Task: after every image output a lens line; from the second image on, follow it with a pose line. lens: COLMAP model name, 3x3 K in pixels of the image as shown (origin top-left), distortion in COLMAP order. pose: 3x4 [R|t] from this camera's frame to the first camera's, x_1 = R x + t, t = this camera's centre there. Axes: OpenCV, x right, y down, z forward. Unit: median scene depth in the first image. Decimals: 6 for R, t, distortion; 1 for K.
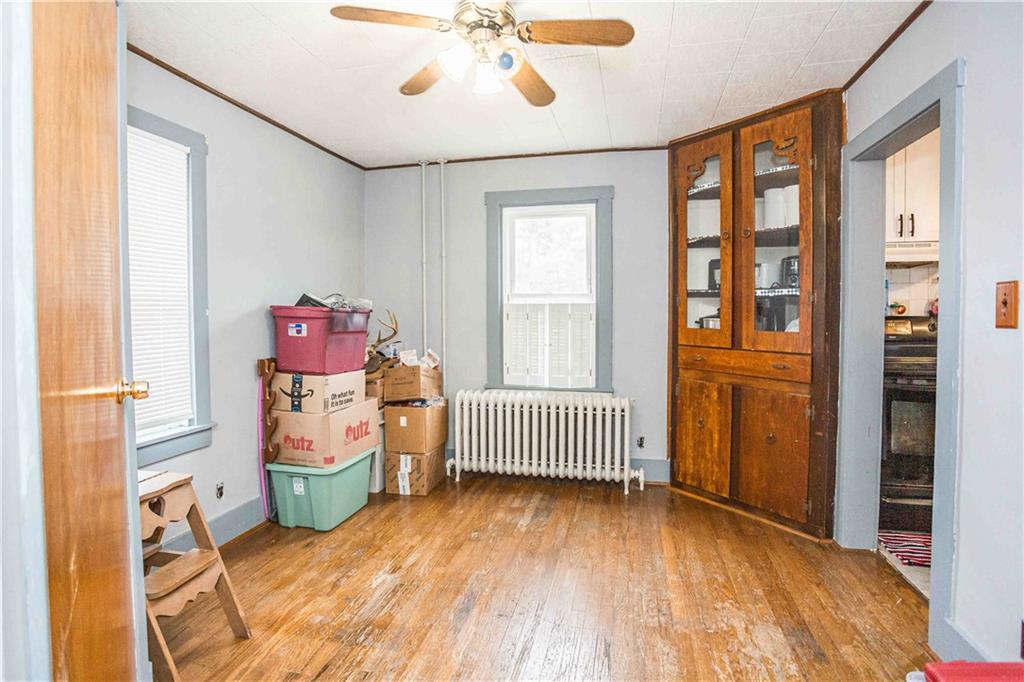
lens RADIAL K [[506.2, 0, 512.1], [0, 506.2, 323.7], [0, 0, 1]] dist [-0.039424, 0.015137]
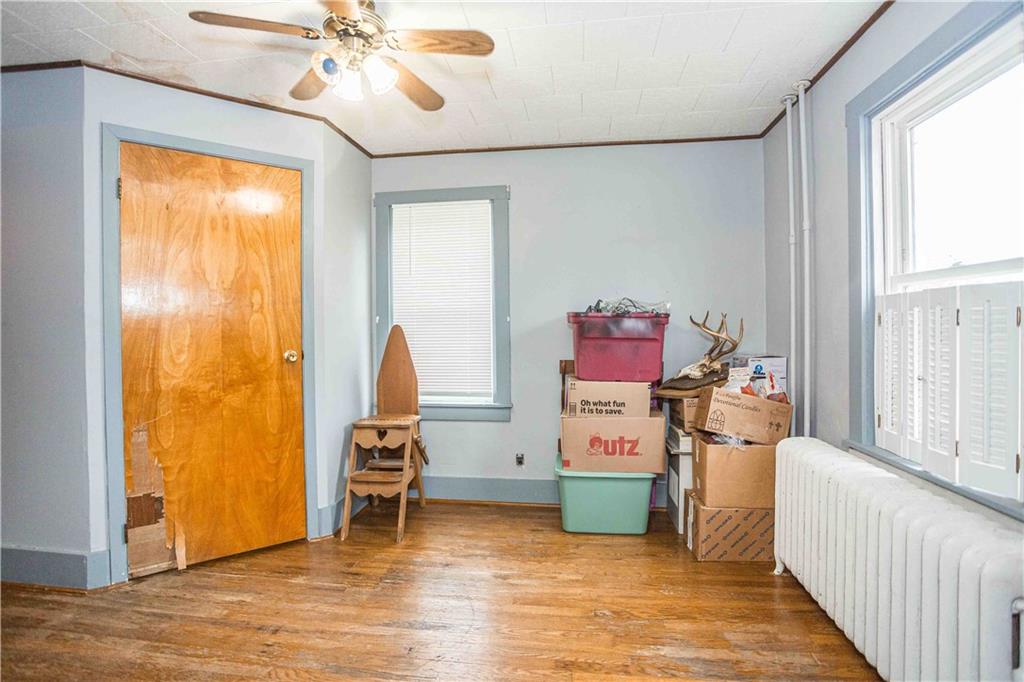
lens RADIAL K [[506.2, 0, 514.2], [0, 506.2, 333.2], [0, 0, 1]] dist [-0.039424, 0.015137]
pose [[0.106951, 0.005038, -0.994251, 0.598840], [-0.017264, 0.999846, 0.003209, 0.007604], [0.994114, 0.016821, 0.107022, 0.731279]]
